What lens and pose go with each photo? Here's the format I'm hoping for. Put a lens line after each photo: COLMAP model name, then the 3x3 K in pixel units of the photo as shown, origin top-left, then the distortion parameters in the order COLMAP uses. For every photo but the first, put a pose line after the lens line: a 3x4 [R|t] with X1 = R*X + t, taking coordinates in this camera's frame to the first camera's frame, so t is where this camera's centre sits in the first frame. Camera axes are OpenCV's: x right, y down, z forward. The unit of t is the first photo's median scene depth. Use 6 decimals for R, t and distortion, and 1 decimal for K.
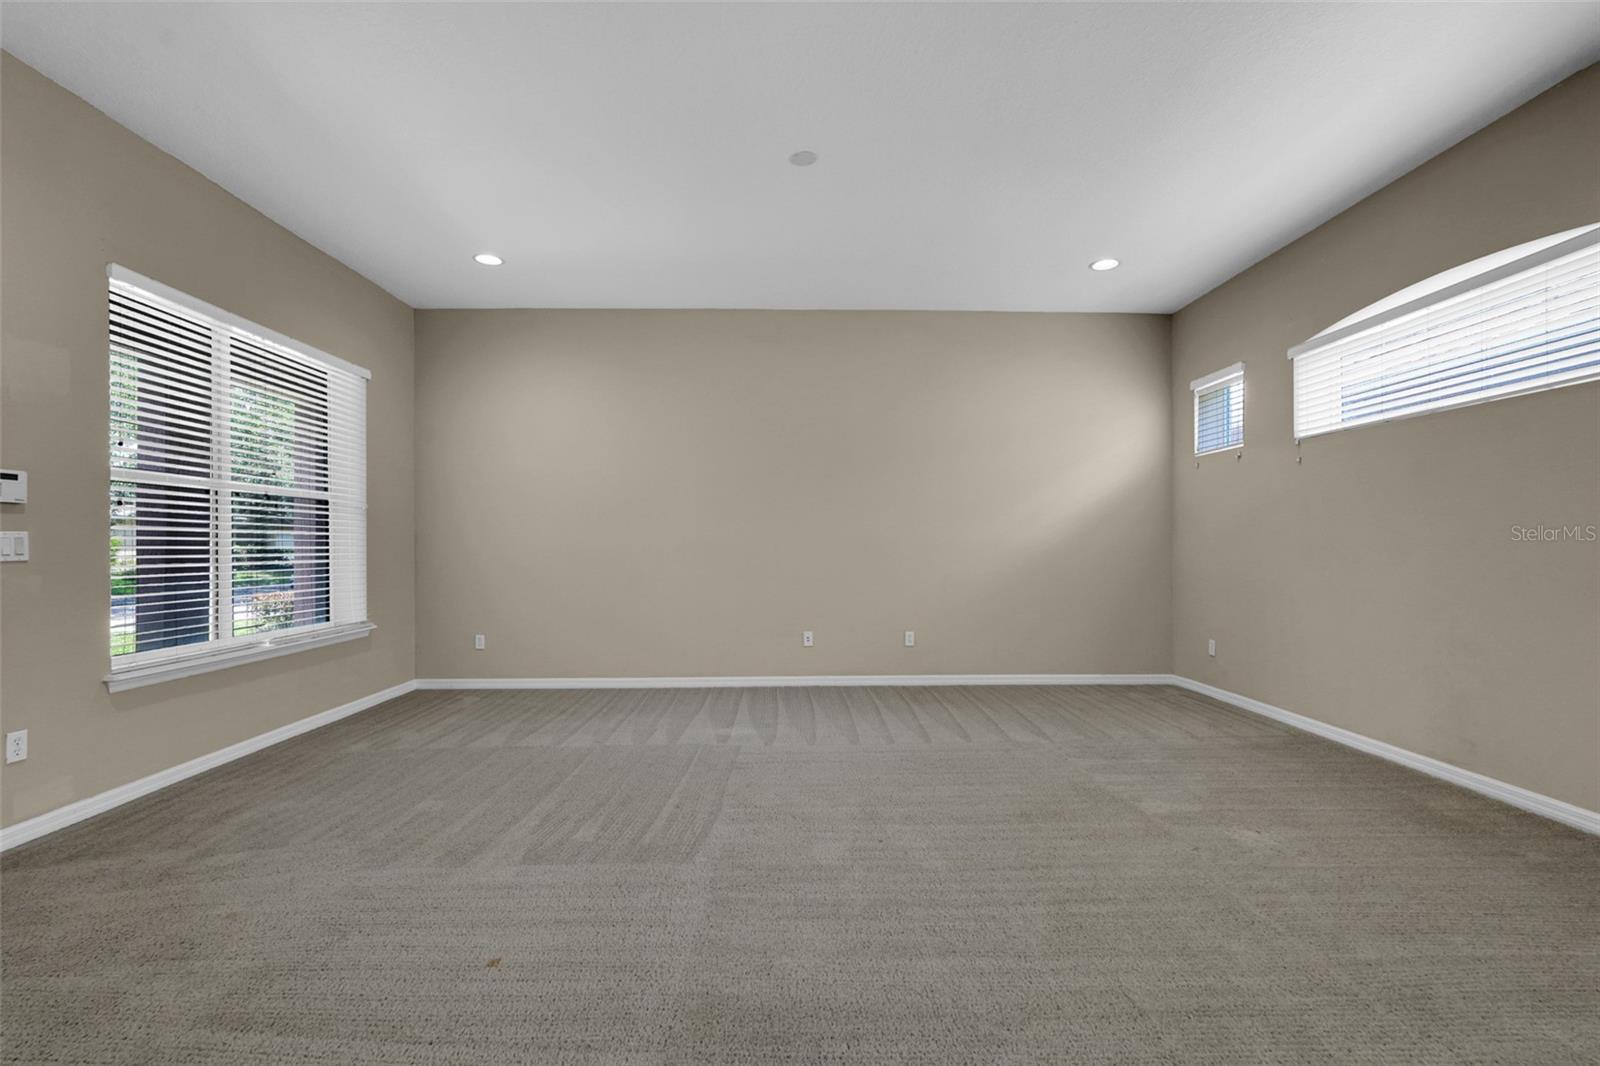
lens RADIAL K [[701.7, 0, 799.3], [0, 701.7, 538.3], [0, 0, 1]] dist [-0.011841, 0.007218]
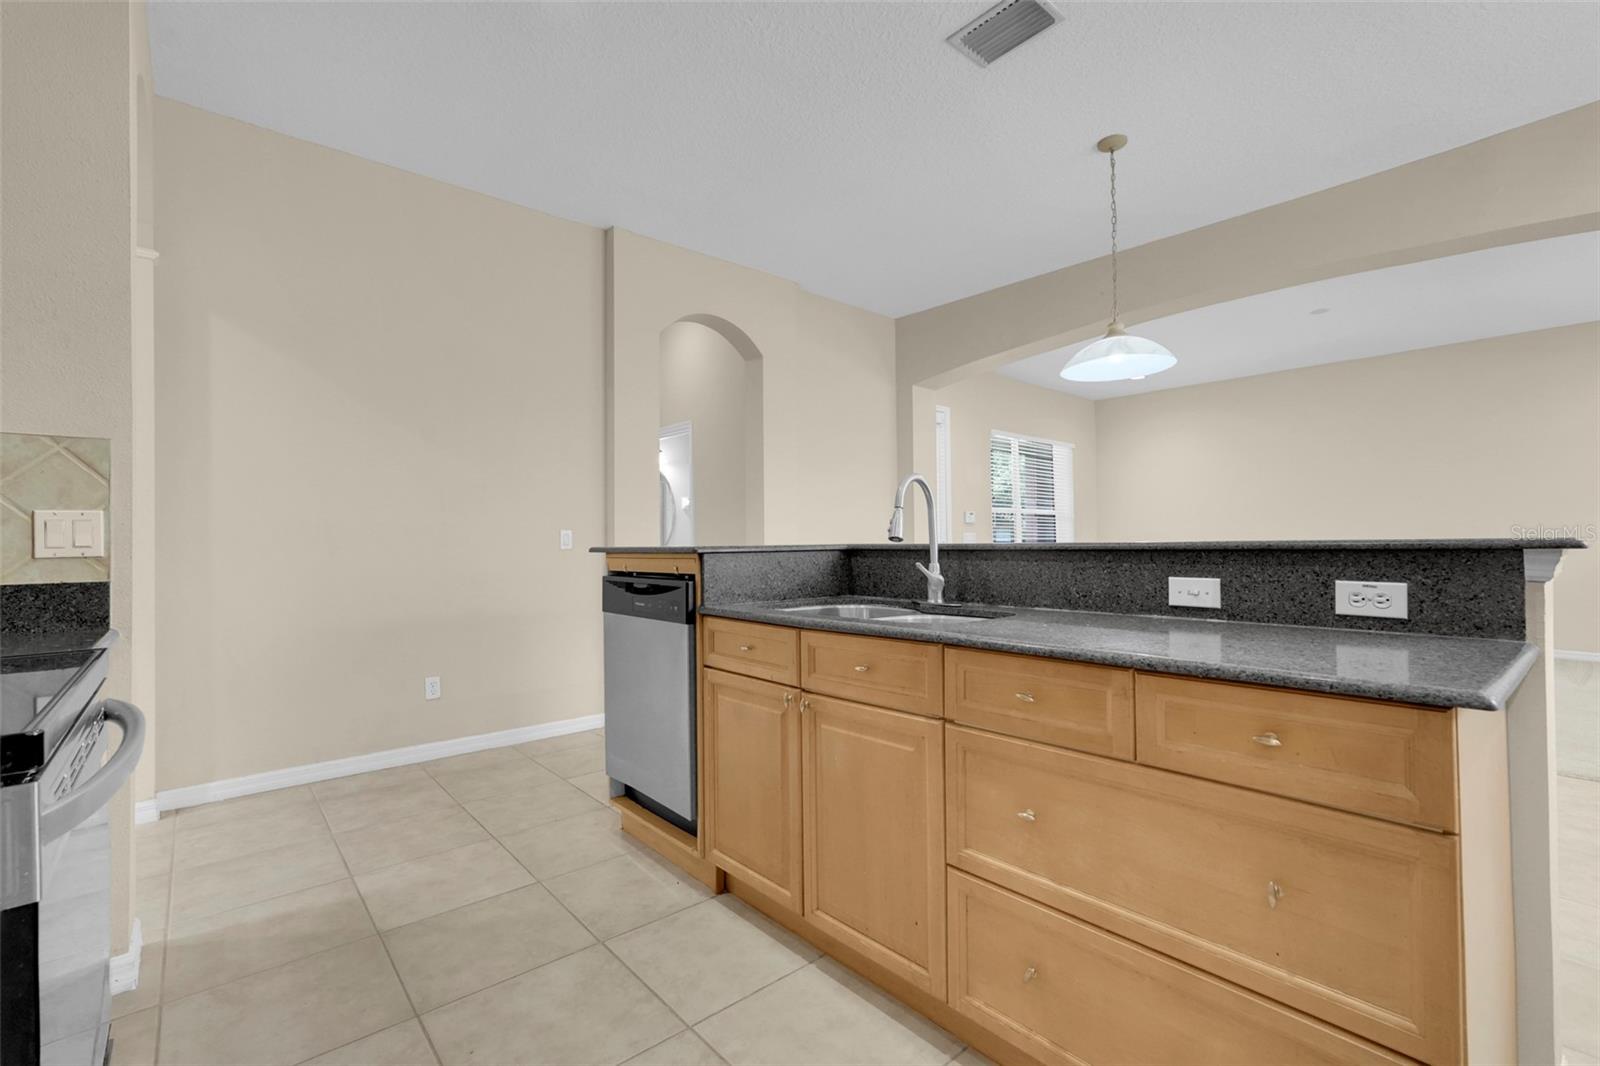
lens RADIAL K [[699.8, 0, 800.0], [0, 699.8, 533.0], [0, 0, 1]] dist [-0.013810, 0.007080]
pose [[0.634236, -0.015773, -0.772979, 0.359150], [0.012016, 0.999872, -0.010543, 0.002138], [0.773046, -0.002601, 0.634344, -0.759216]]
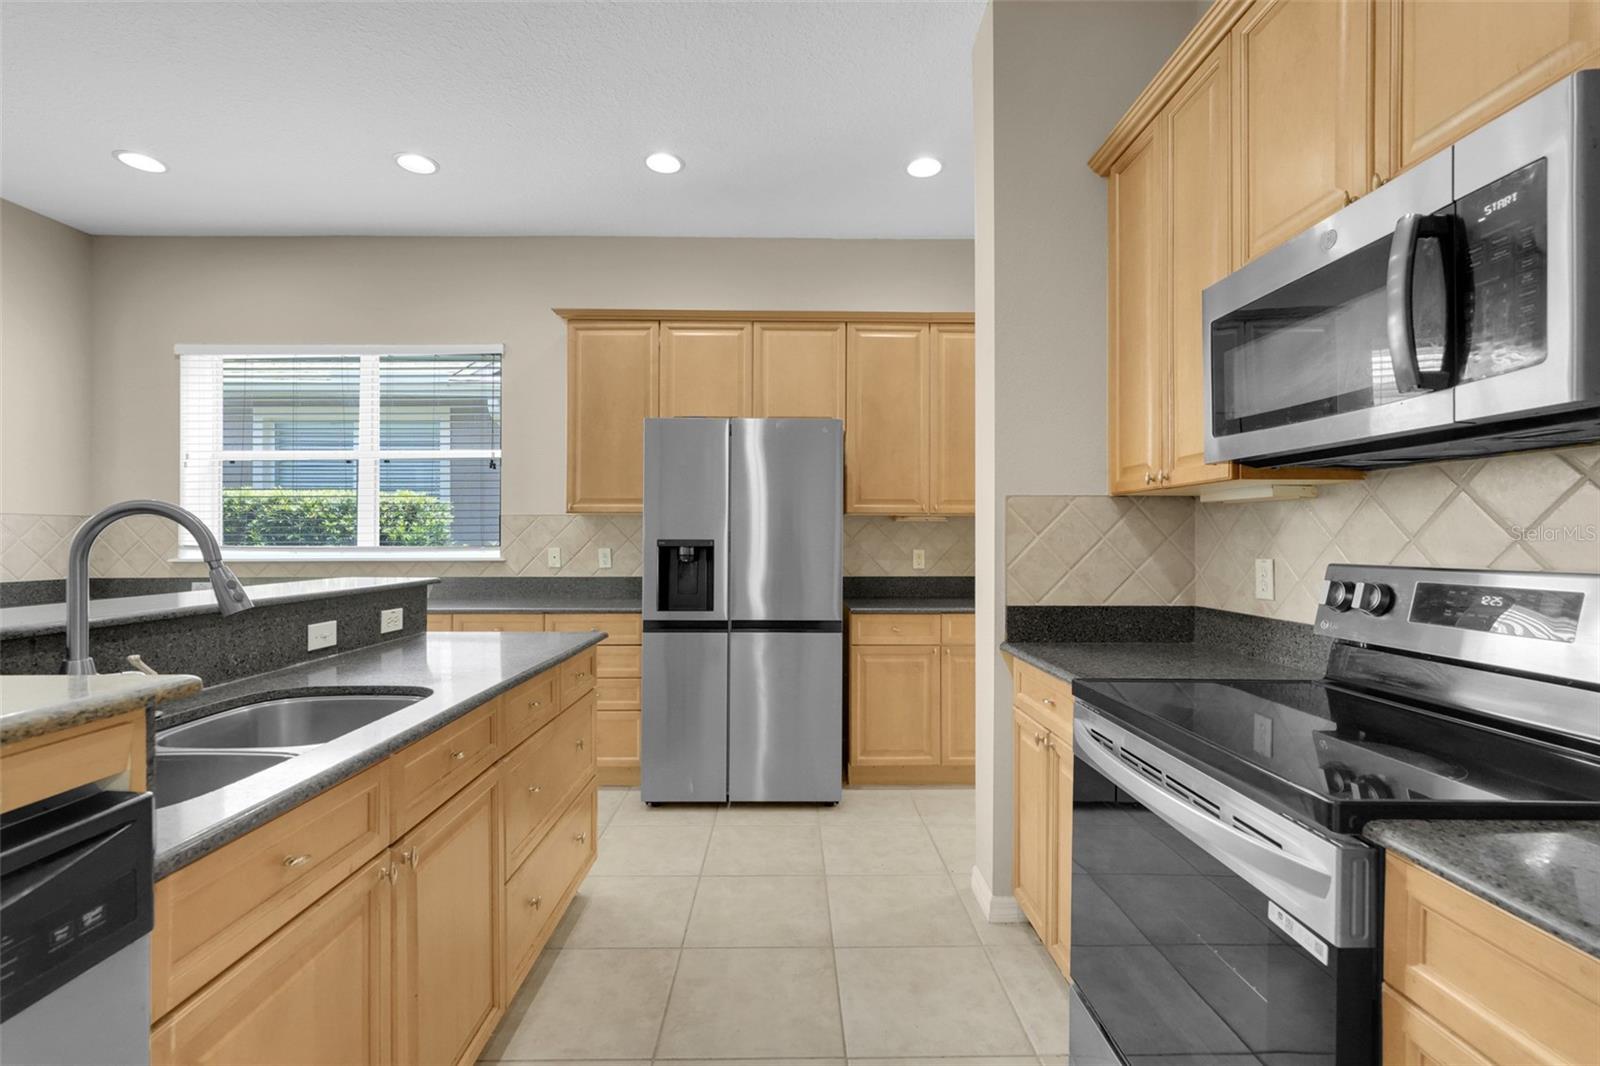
lens RADIAL K [[701.7, 0, 799.3], [0, 701.7, 538.3], [0, 0, 1]] dist [-0.011841, 0.007218]
pose [[0.006962, 0.001843, 0.999974, -0.177837], [-0.004676, 0.999987, -0.001810, -0.025300], [-0.999965, -0.004663, 0.006971, -0.662312]]
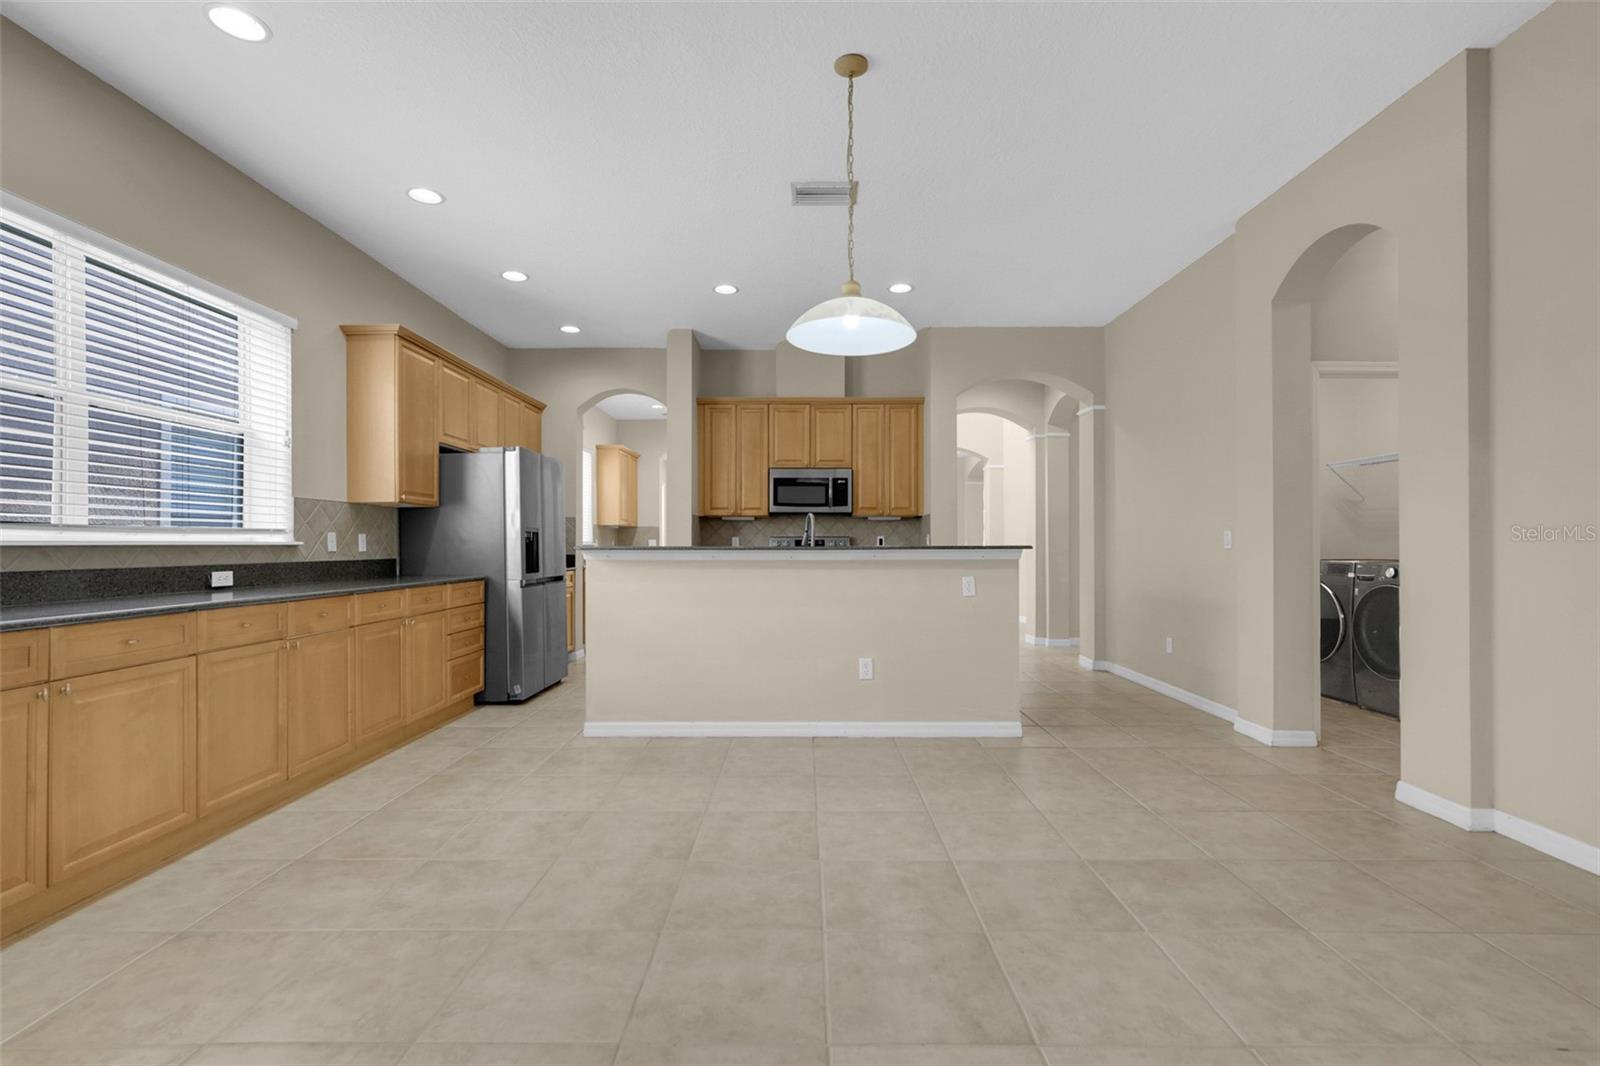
lens RADIAL K [[712.6, 0, 792.3], [0, 712.6, 543.0], [0, 0, 1]] dist [-0.011499, 0.000118]
pose [[-0.999352, 0.004949, 0.035647, 0.059091], [0.004657, 0.999955, -0.008261, 0.008340], [-0.035686, -0.008089, -0.999330, 0.485262]]
